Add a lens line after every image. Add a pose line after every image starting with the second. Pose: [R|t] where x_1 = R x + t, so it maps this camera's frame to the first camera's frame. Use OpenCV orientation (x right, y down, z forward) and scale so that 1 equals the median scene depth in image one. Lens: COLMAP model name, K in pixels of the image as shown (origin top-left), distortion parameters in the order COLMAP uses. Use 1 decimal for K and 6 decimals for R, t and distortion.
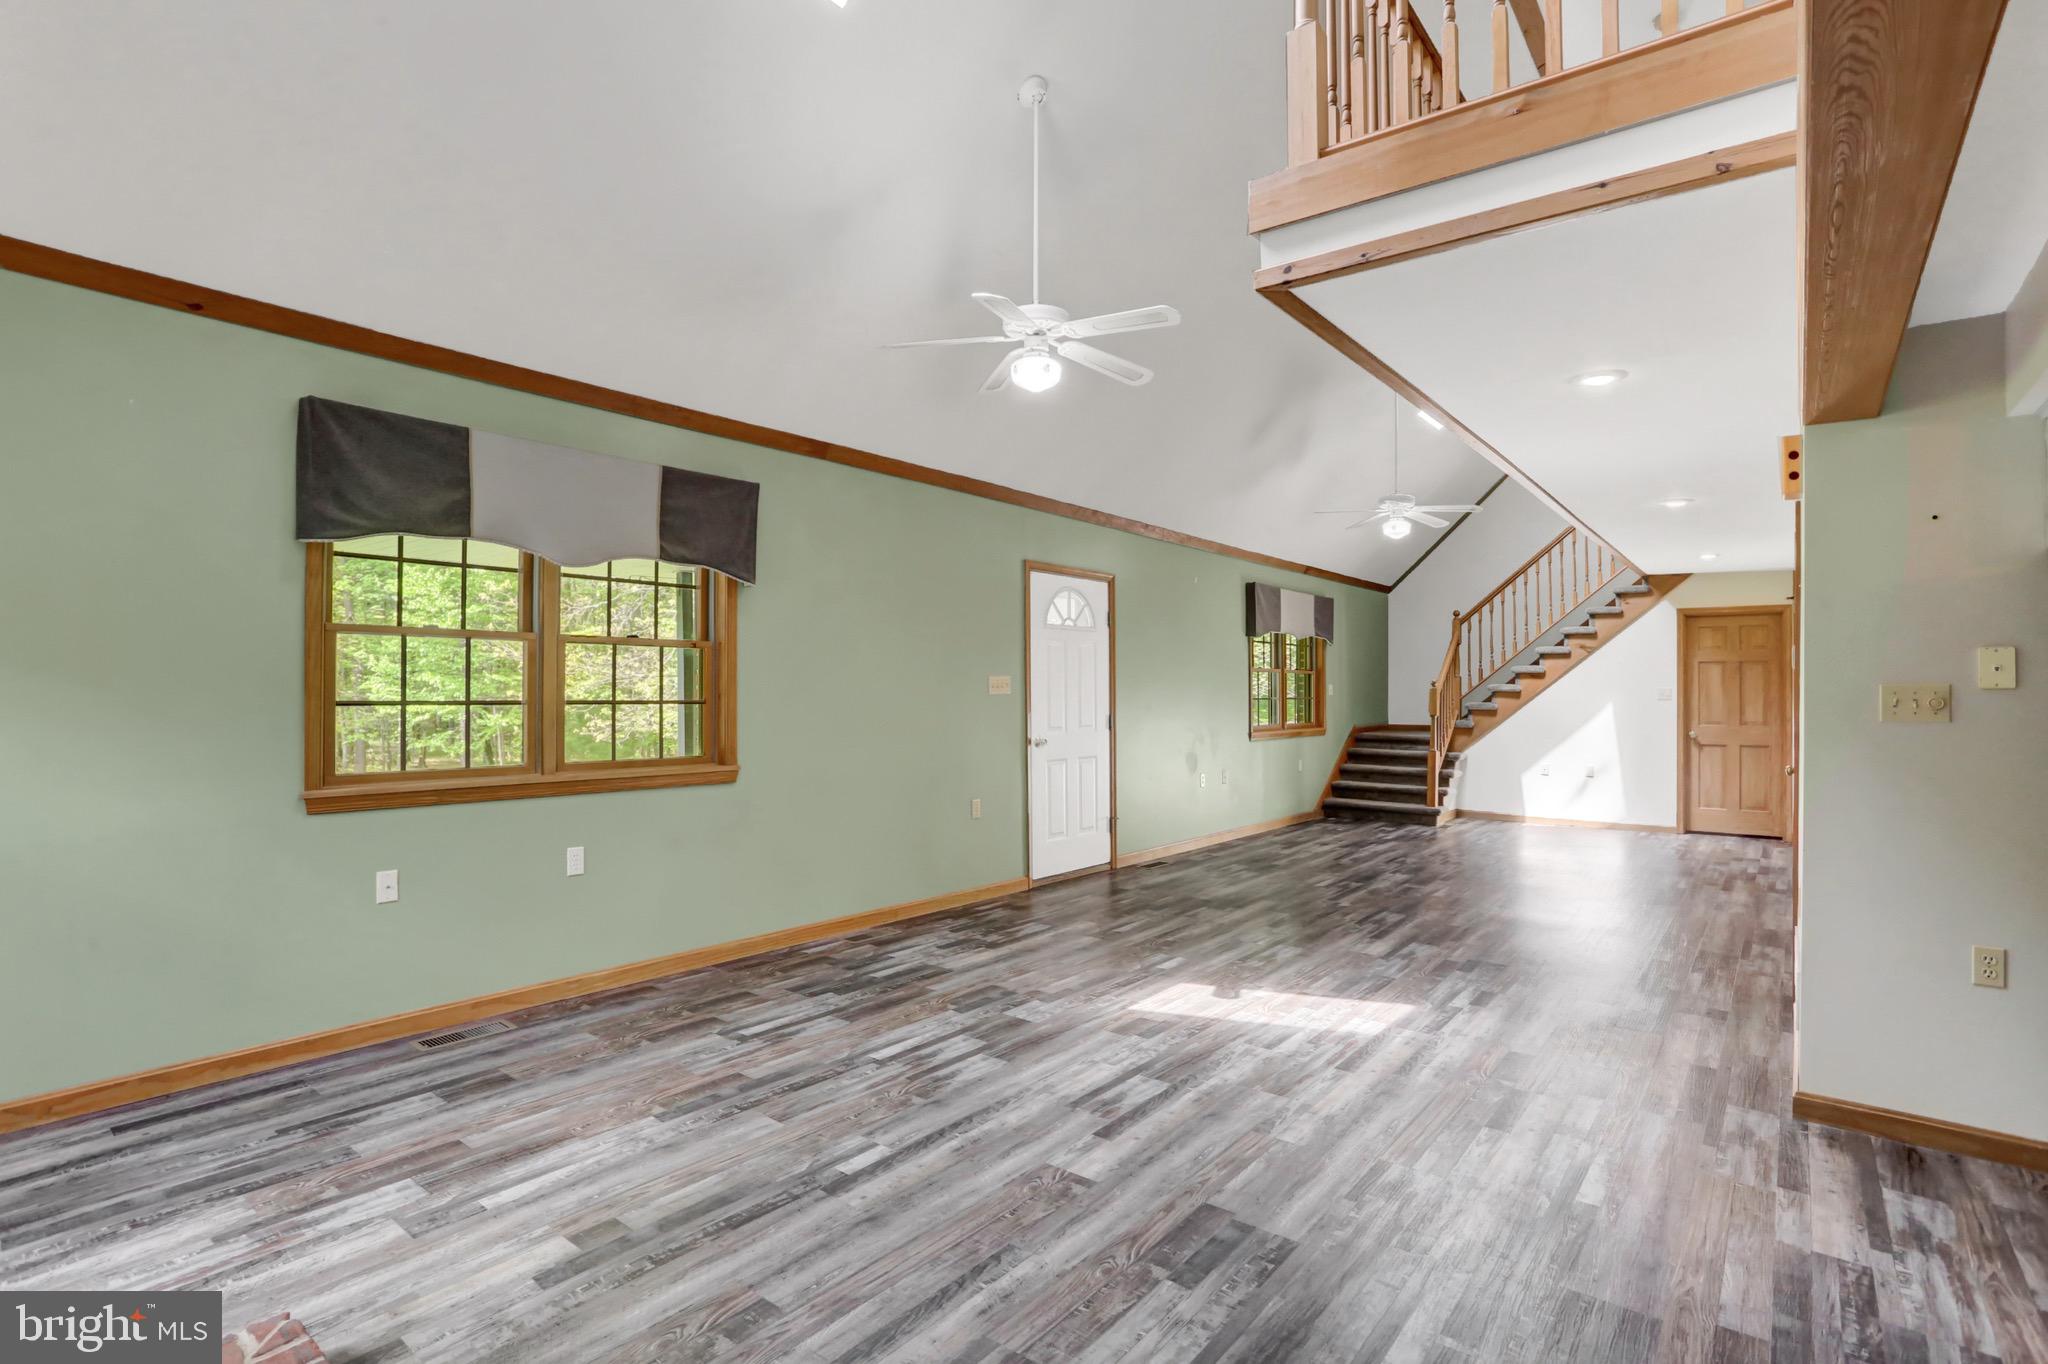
lens RADIAL K [[1006.1, 0, 1033.1], [0, 1006.1, 679.5], [0, 0, 1]] dist [-0.077658, 0.033545]
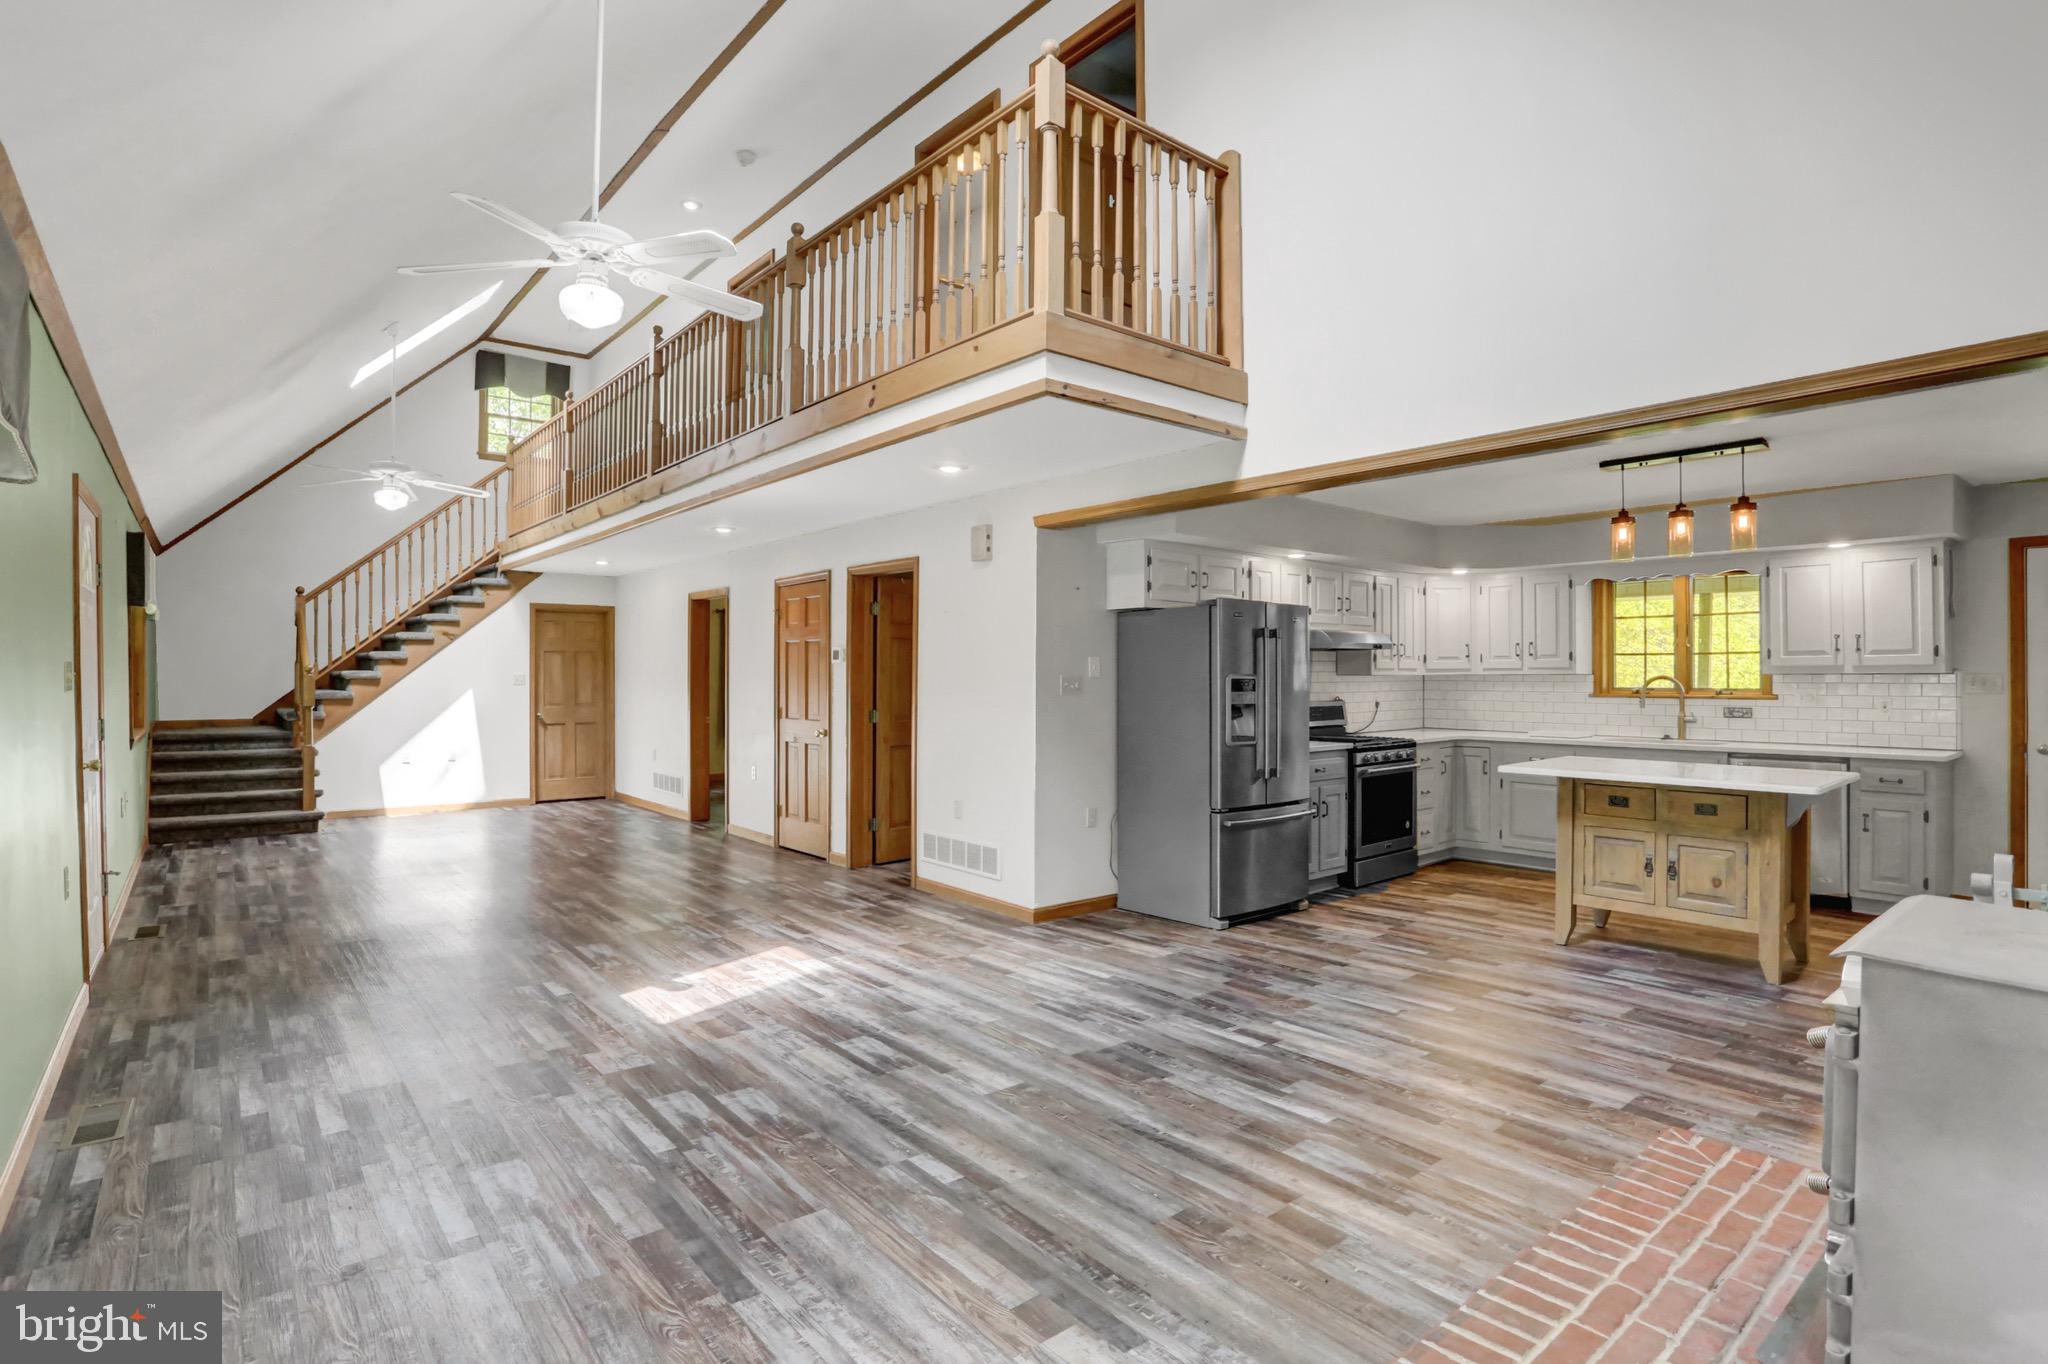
lens RADIAL K [[1006.1, 0, 1033.1], [0, 1006.1, 679.5], [0, 0, 1]] dist [-0.077658, 0.033545]
pose [[0.208456, -0.008984, 0.977991, -0.860913], [-0.009132, 0.999896, 0.011132, -0.007943], [-0.977989, -0.011251, 0.208352, 0.551179]]
